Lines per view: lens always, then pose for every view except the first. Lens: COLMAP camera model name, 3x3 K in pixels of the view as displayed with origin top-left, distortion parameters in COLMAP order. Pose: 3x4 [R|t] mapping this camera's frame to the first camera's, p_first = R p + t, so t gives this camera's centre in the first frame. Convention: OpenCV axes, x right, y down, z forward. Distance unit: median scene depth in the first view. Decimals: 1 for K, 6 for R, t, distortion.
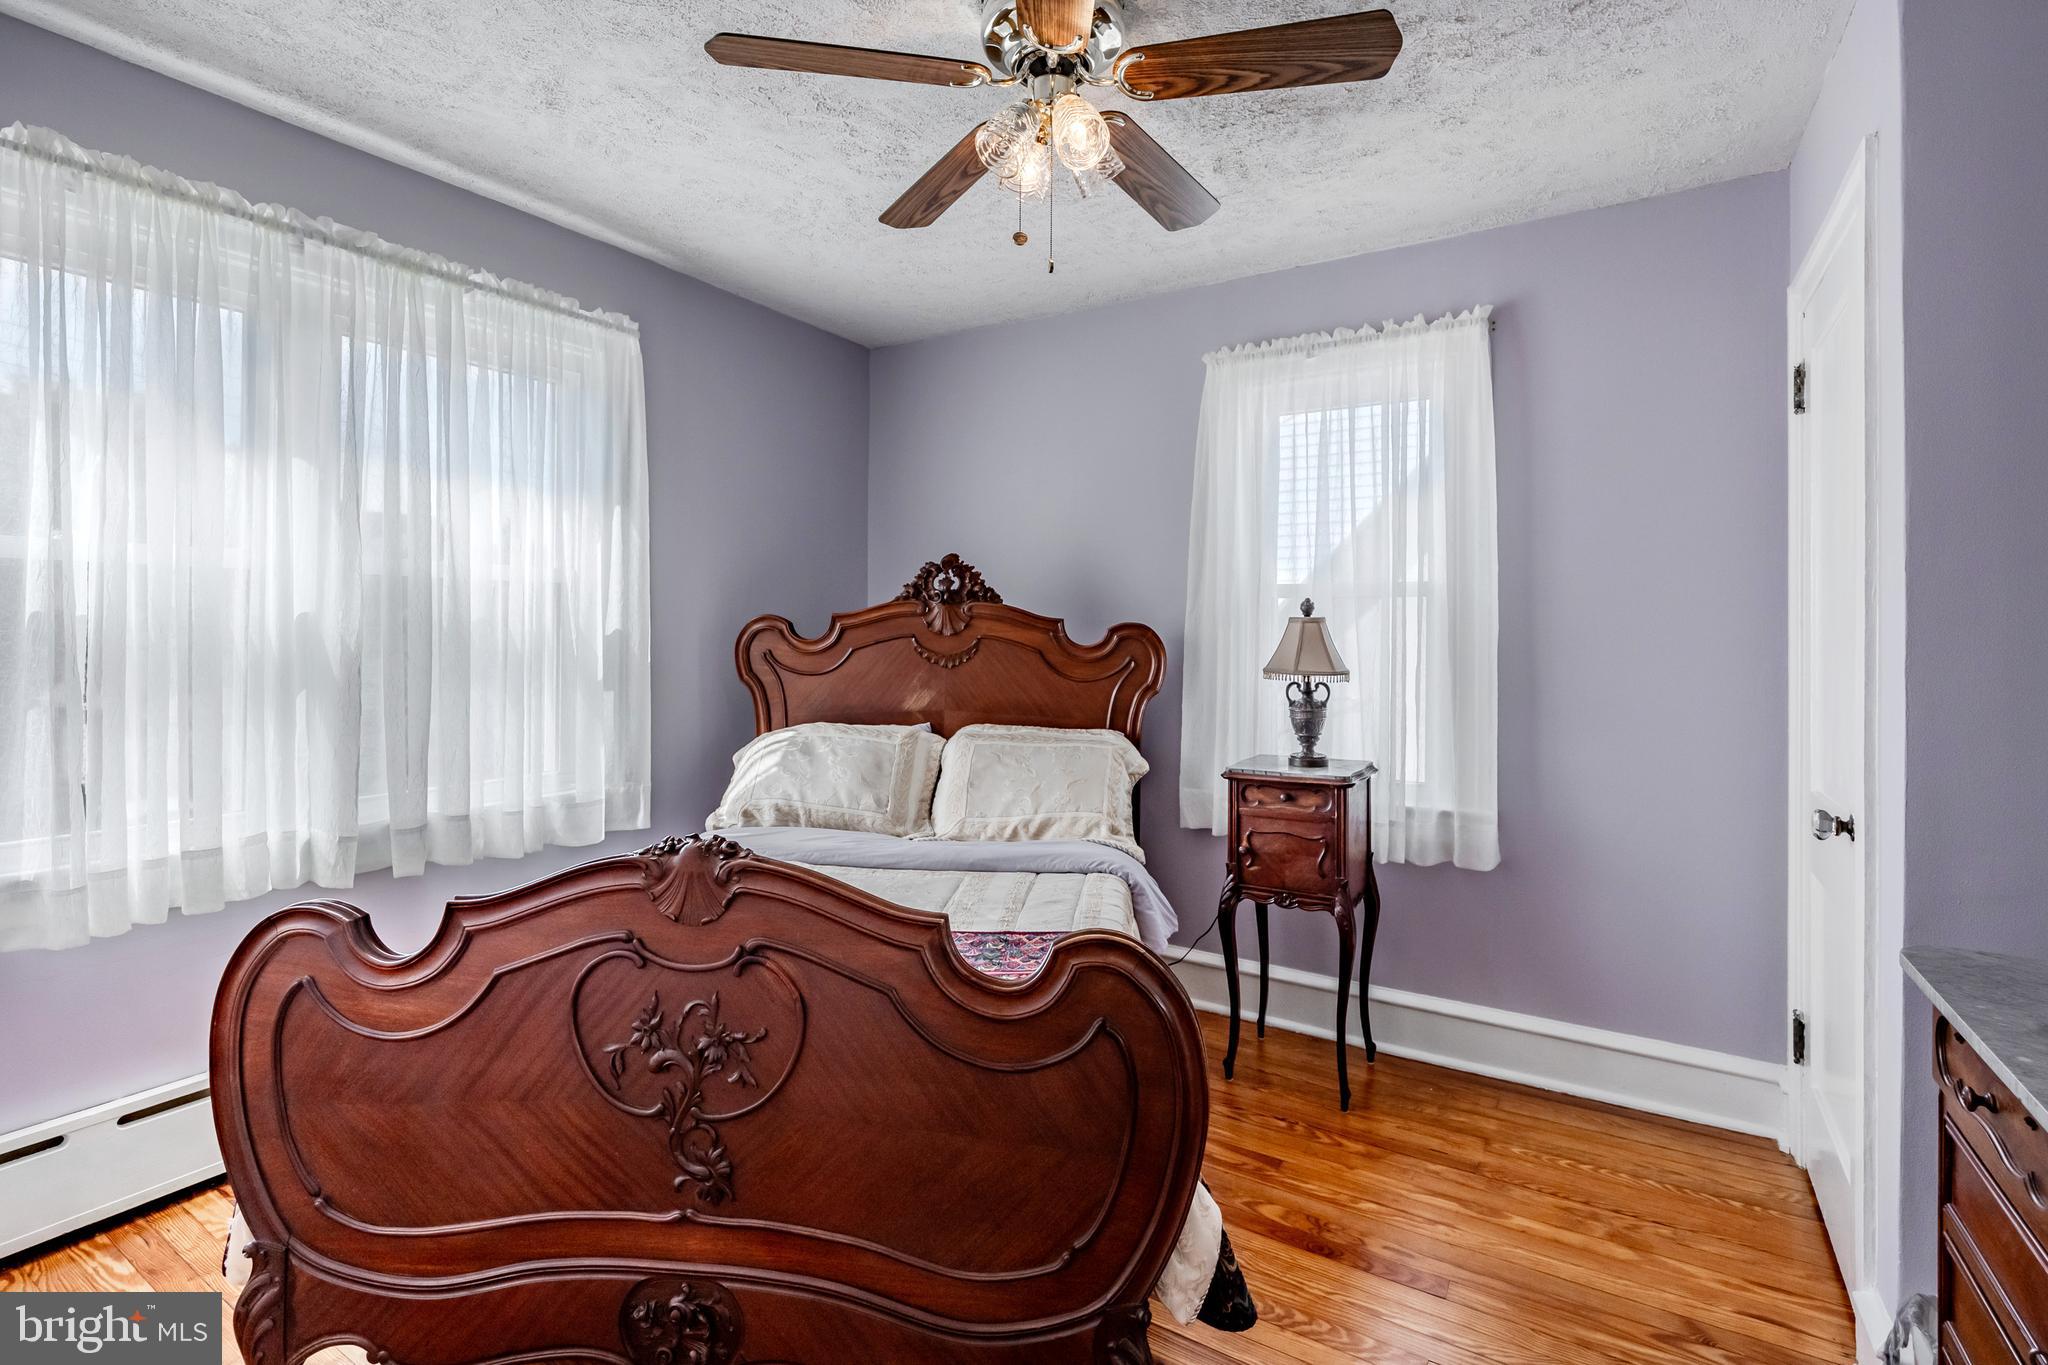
lens RADIAL K [[966.9, 0, 1015.5], [0, 966.9, 626.9], [0, 0, 1]] dist [0.003761, 0.000265]
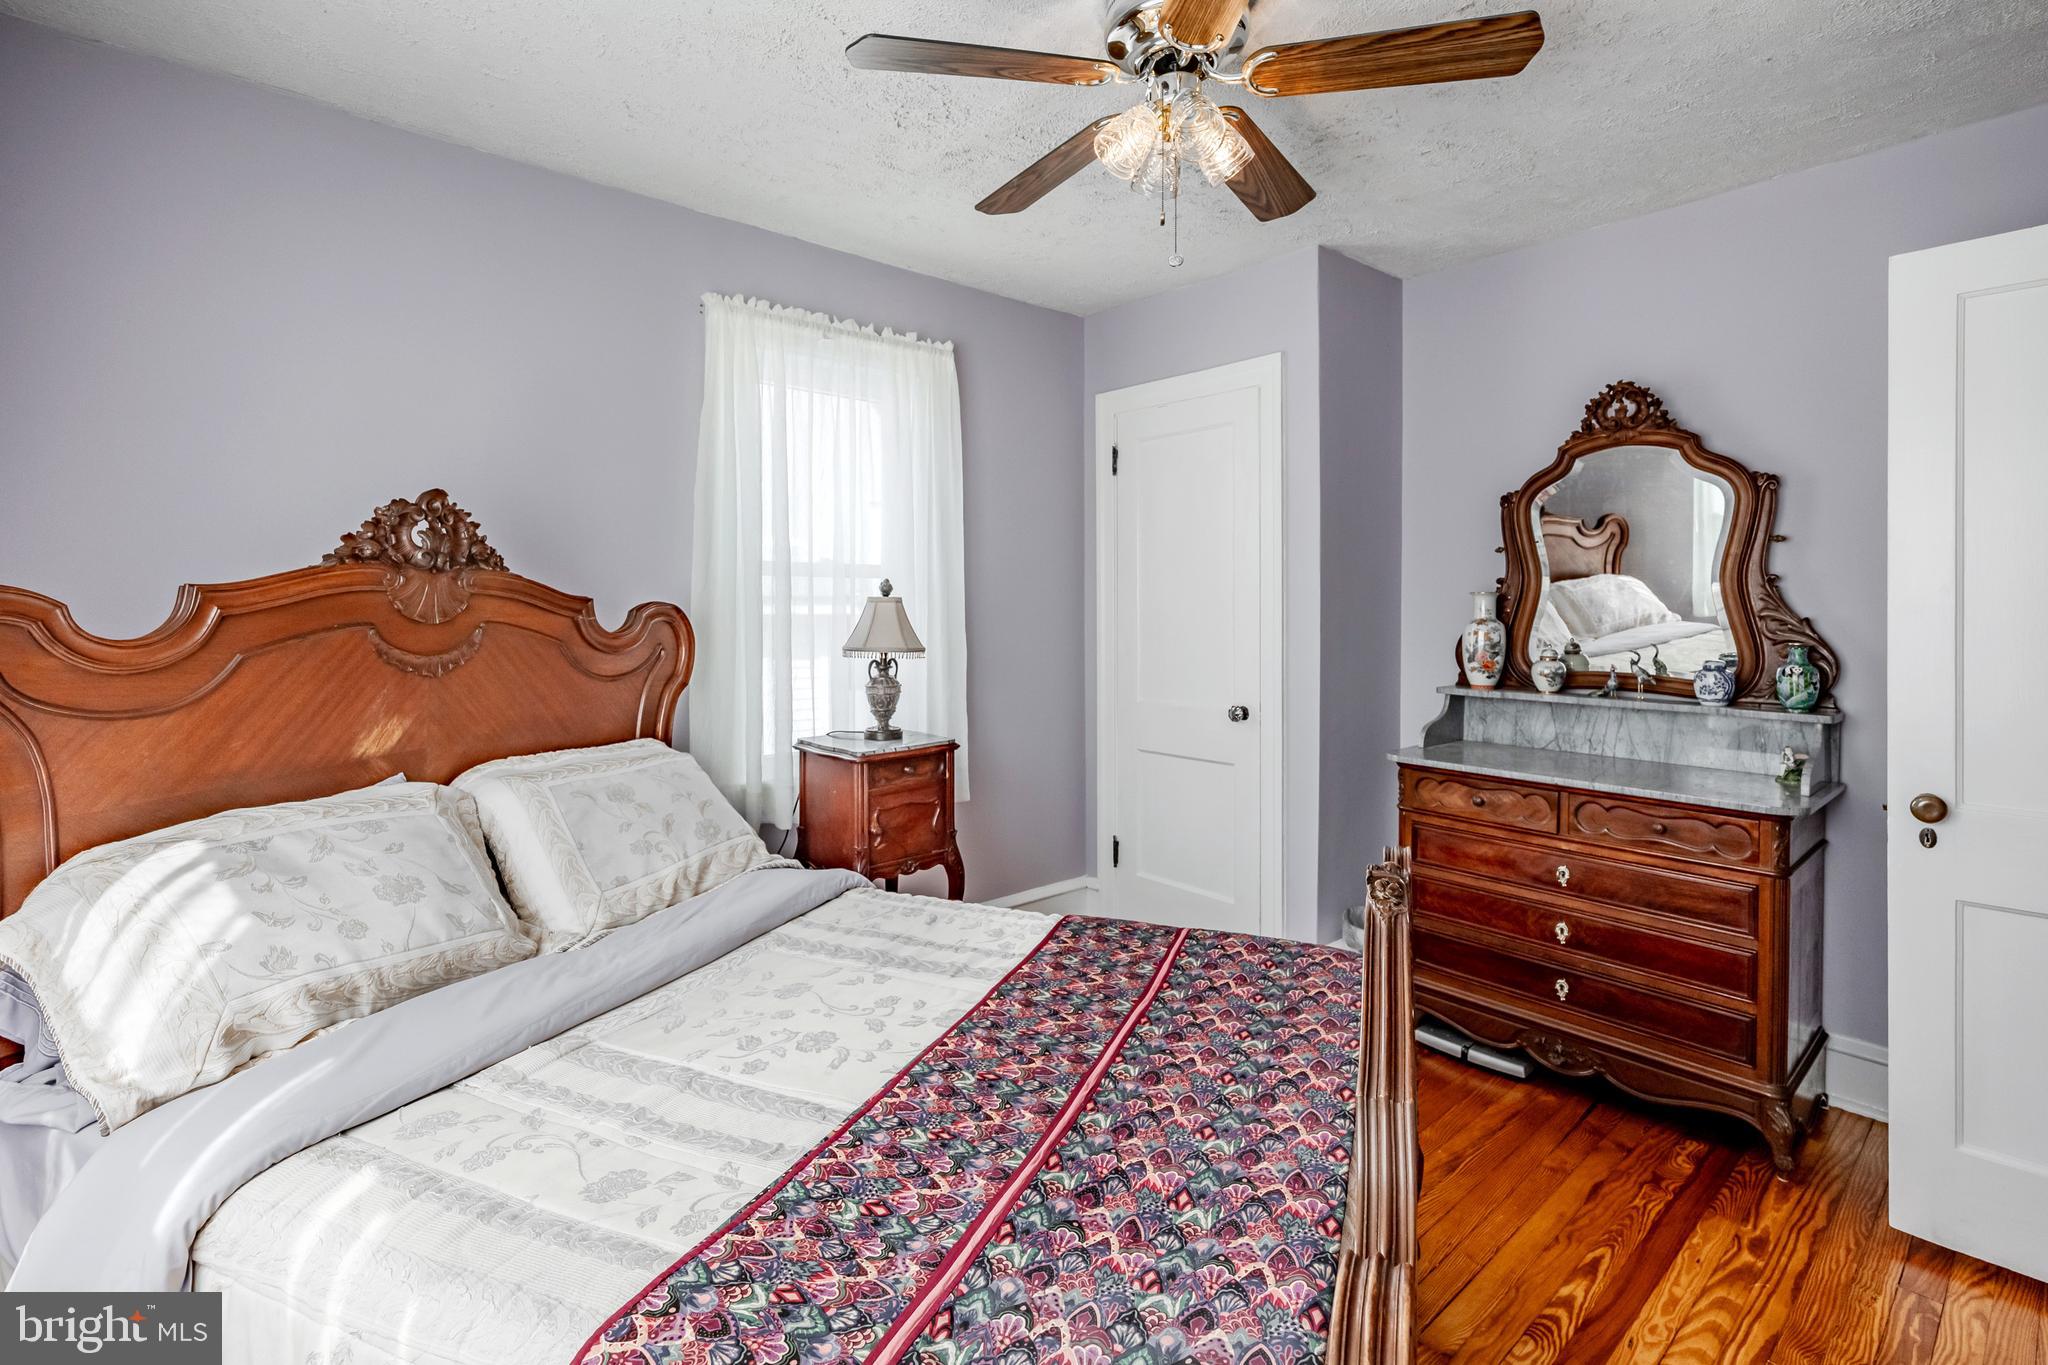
lens RADIAL K [[966.9, 0, 1015.5], [0, 966.9, 626.9], [0, 0, 1]] dist [0.003761, 0.000265]
pose [[0.258766, -0.031255, 0.965434, -0.660045], [-0.008781, 0.999359, 0.034707, -0.015351], [-0.965900, -0.017459, 0.258326, 0.586916]]
